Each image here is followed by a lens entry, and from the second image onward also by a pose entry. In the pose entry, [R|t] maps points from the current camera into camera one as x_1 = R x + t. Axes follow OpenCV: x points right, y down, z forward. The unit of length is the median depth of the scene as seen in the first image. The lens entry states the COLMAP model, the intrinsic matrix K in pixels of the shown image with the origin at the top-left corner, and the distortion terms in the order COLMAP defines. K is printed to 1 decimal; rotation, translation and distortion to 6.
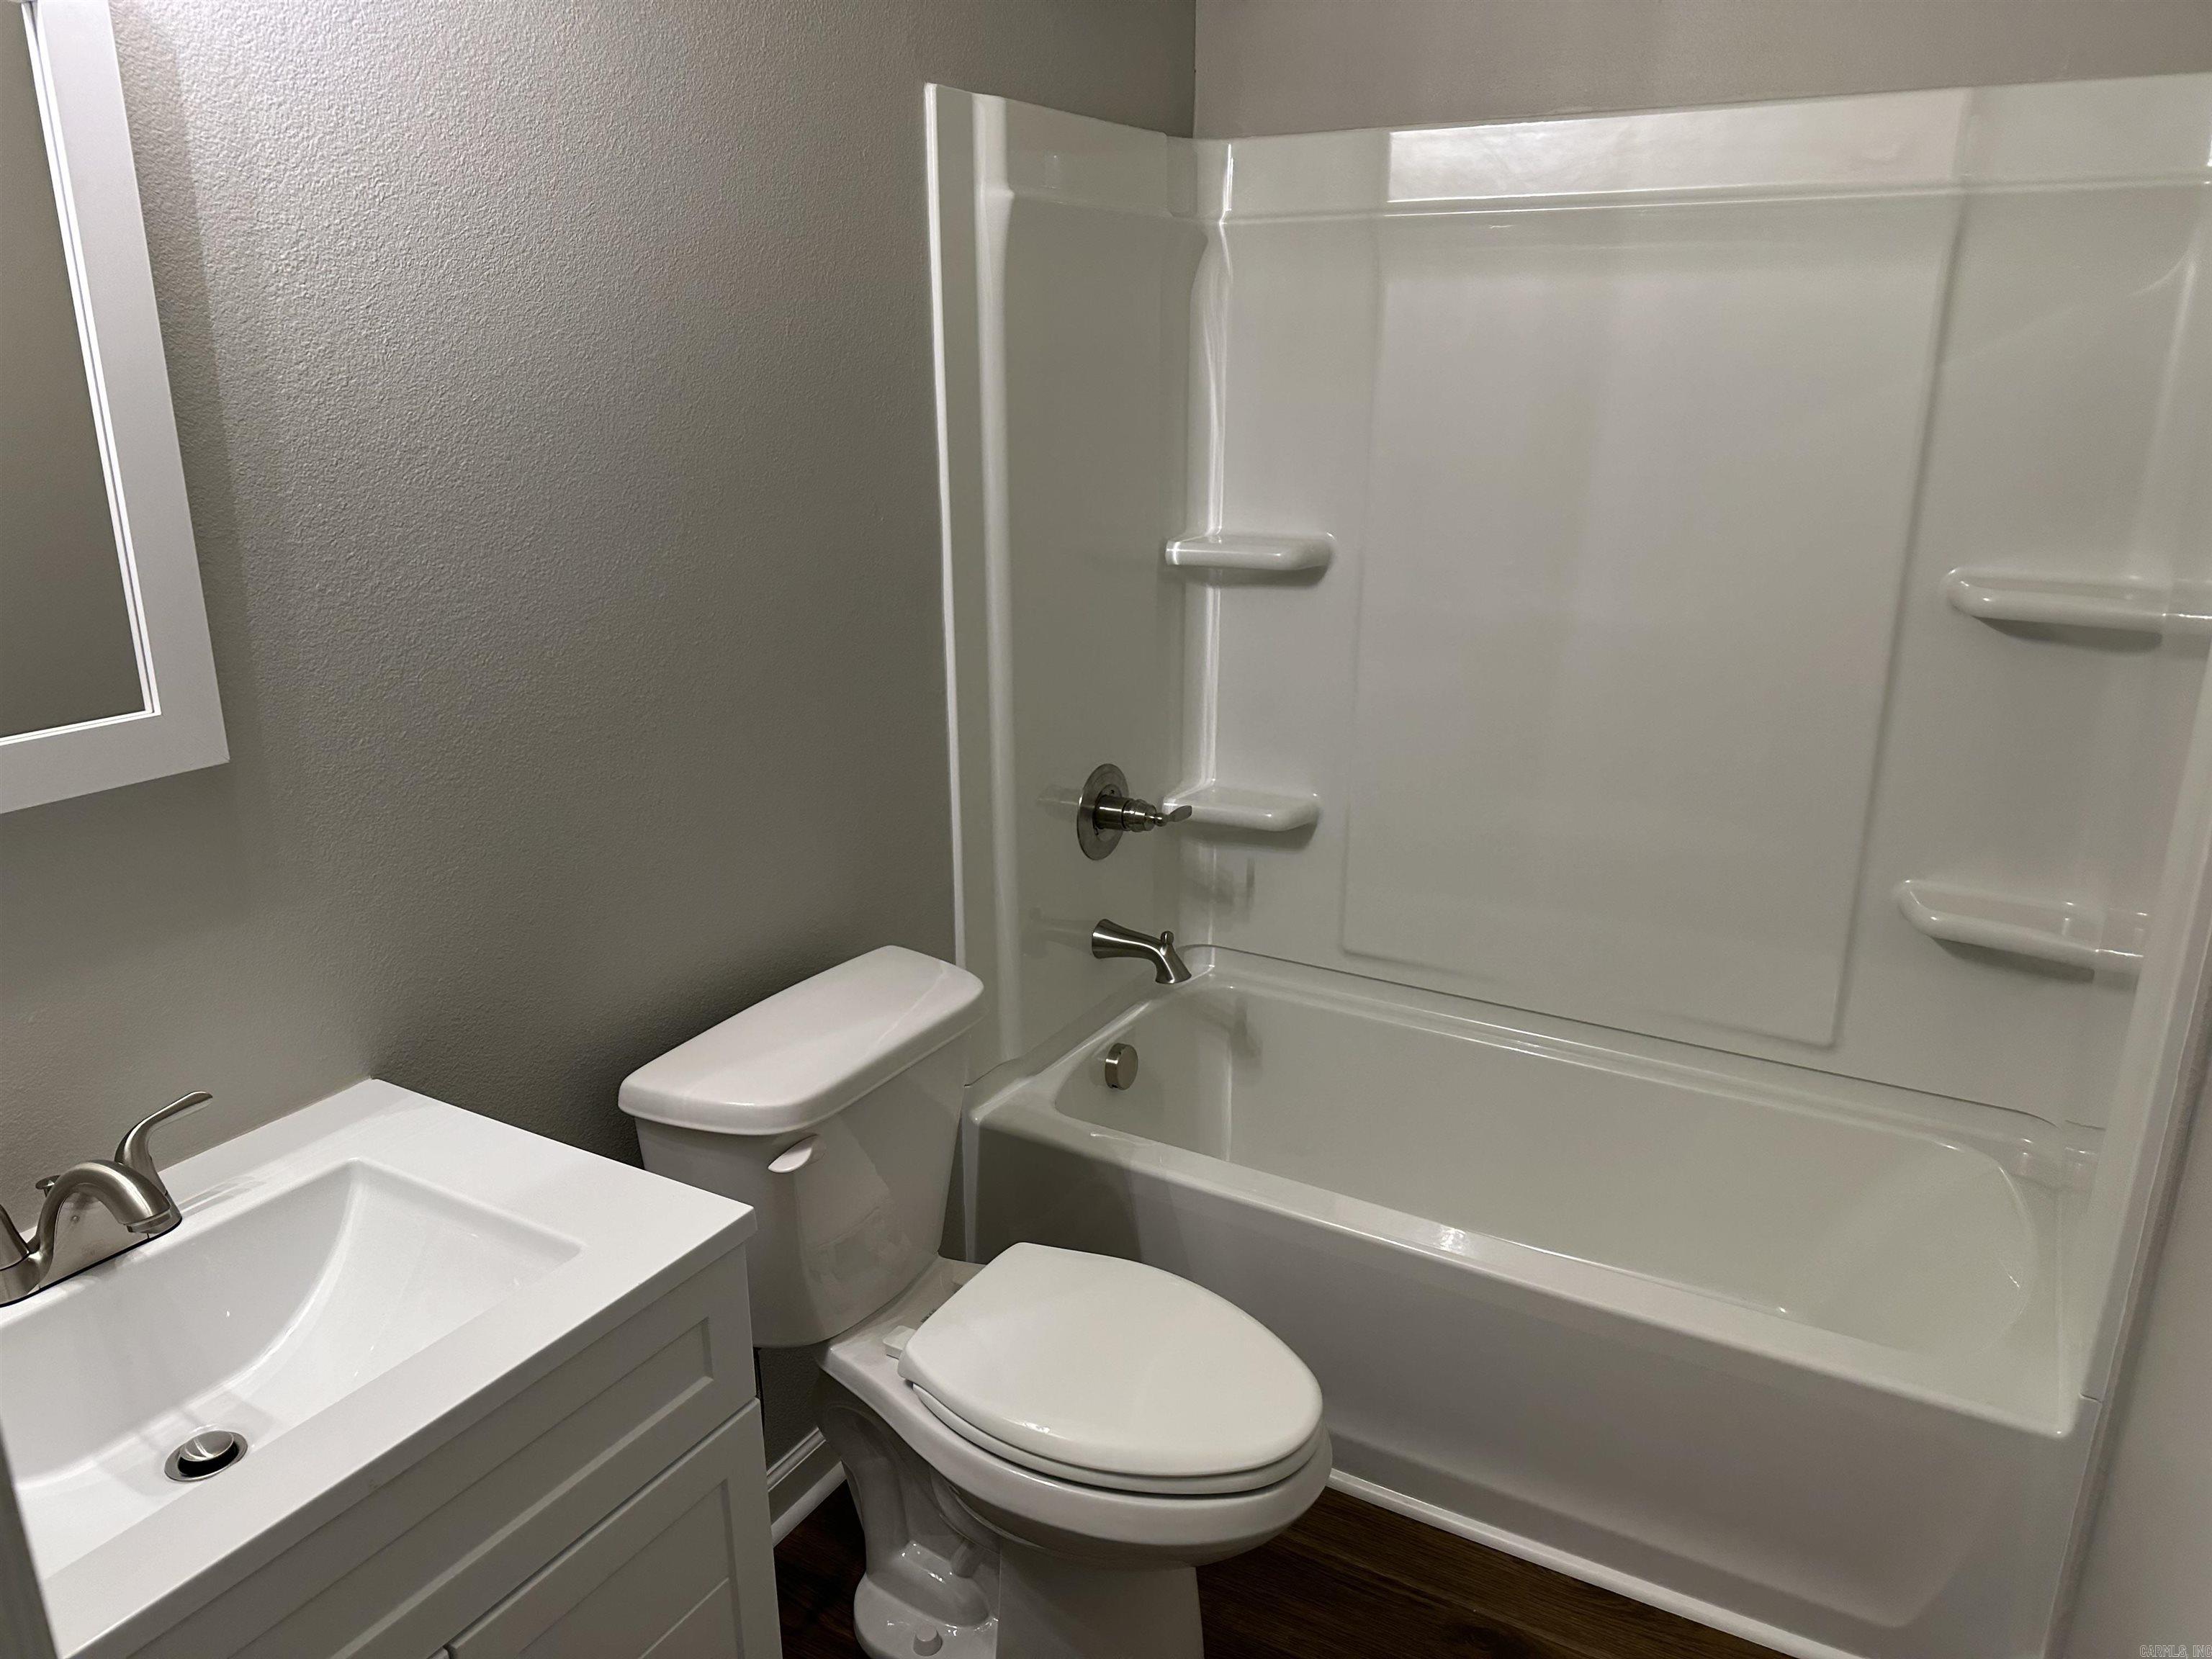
lens RADIAL K [[1554.1, 0, 1106.0], [0, 1554.1, 829.5], [0, 0, 1]] dist [0.028534, -0.023090]
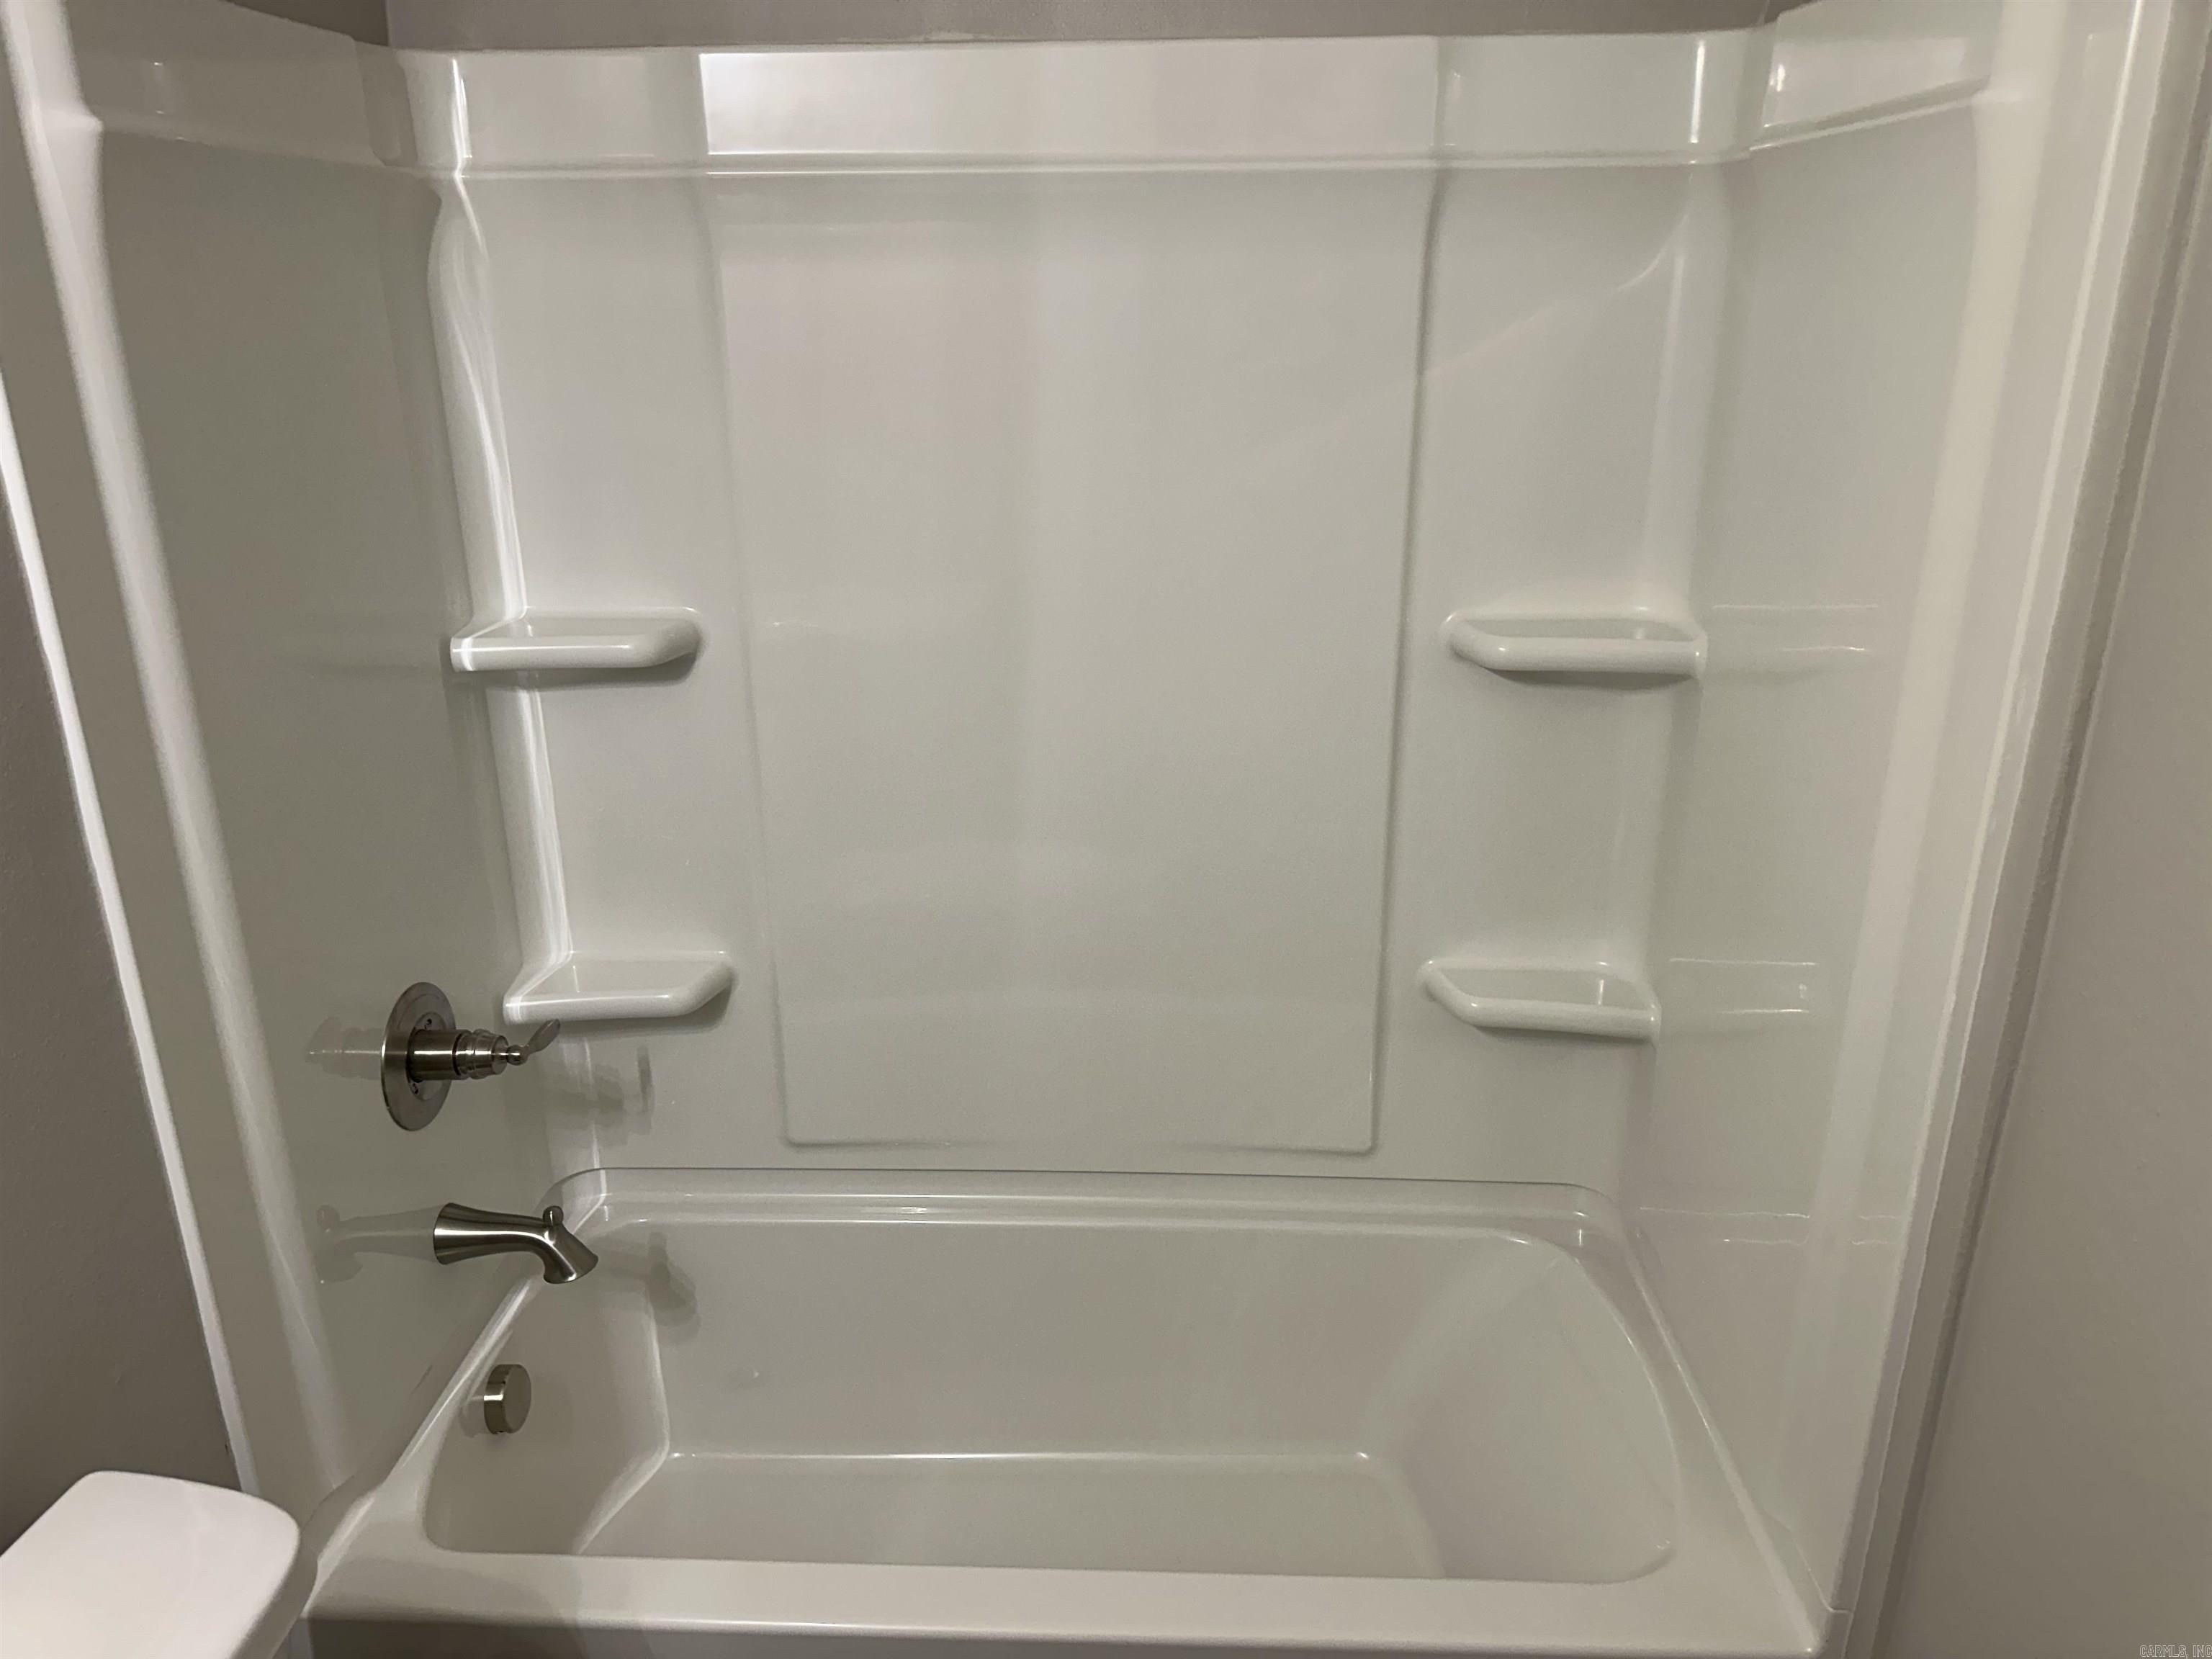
lens RADIAL K [[1555.7, 0, 1106.0], [0, 1555.7, 829.5], [0, 0, 1]] dist [0.121838, -0.168158]
pose [[0.890983, -0.154328, 0.427004, -0.015368], [0.144910, 0.987932, 0.054691, -0.104512], [-0.430291, 0.013149, 0.902594, 0.257698]]
